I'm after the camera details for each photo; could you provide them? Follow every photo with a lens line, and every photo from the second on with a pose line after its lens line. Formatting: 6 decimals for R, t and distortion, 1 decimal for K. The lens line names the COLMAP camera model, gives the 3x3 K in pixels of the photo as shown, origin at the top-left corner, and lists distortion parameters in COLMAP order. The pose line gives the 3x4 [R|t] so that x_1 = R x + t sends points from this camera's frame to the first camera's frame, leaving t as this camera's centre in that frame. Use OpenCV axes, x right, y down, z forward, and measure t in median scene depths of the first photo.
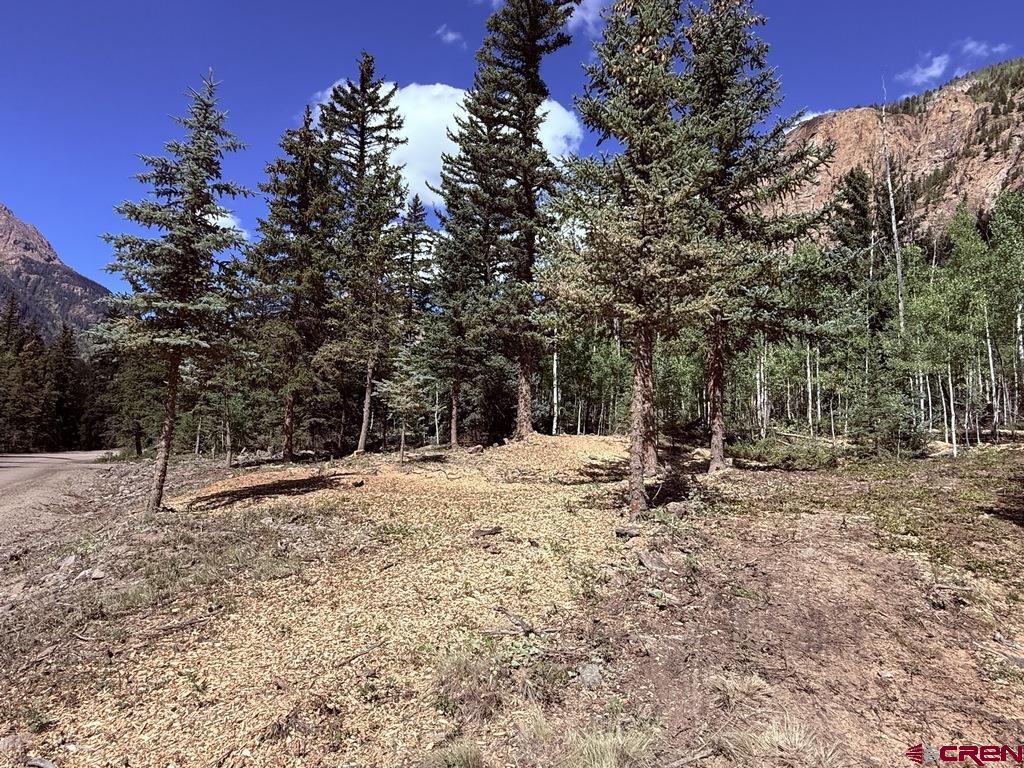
lens RADIAL K [[618.7, 0, 514.7], [0, 618.7, 378.3], [0, 0, 1]] dist [-0.001584, 0.000240]
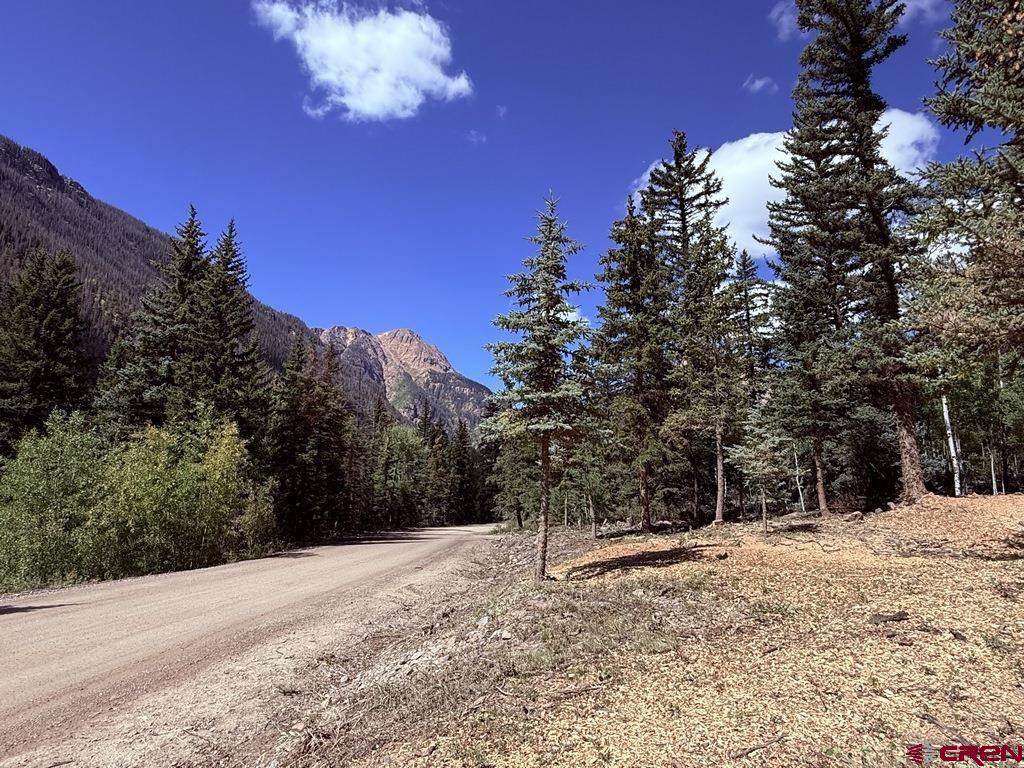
lens RADIAL K [[618.7, 0, 513.6], [0, 618.7, 381.8], [0, 0, 1]] dist [-0.001584, 0.000240]
pose [[0.851720, -0.131228, -0.507299, -0.005144], [0.078418, 0.989152, -0.124215, -0.003123], [0.518096, 0.066015, 0.852771, -0.005357]]
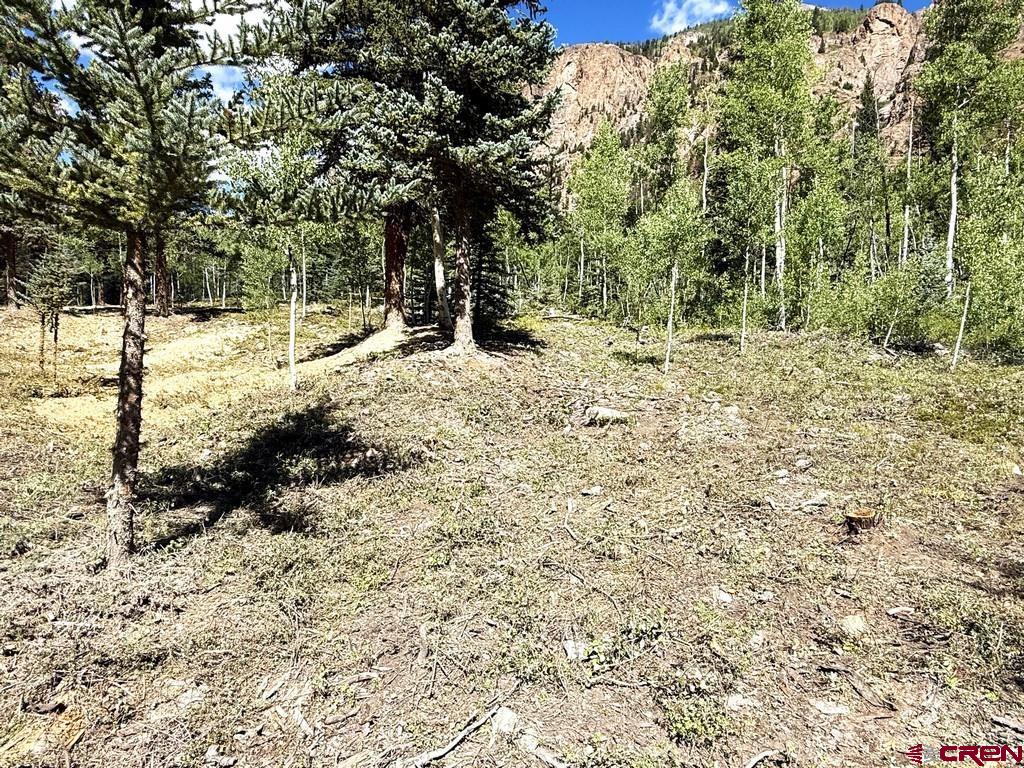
lens RADIAL K [[618.7, 0, 512.8], [0, 618.7, 384.1], [0, 0, 1]] dist [-0.001584, 0.000240]
pose [[0.949413, -0.018947, 0.313459, 1.008450], [-0.031883, 0.987204, 0.156240, -0.165892], [-0.312408, -0.158331, 0.936660, -1.730567]]
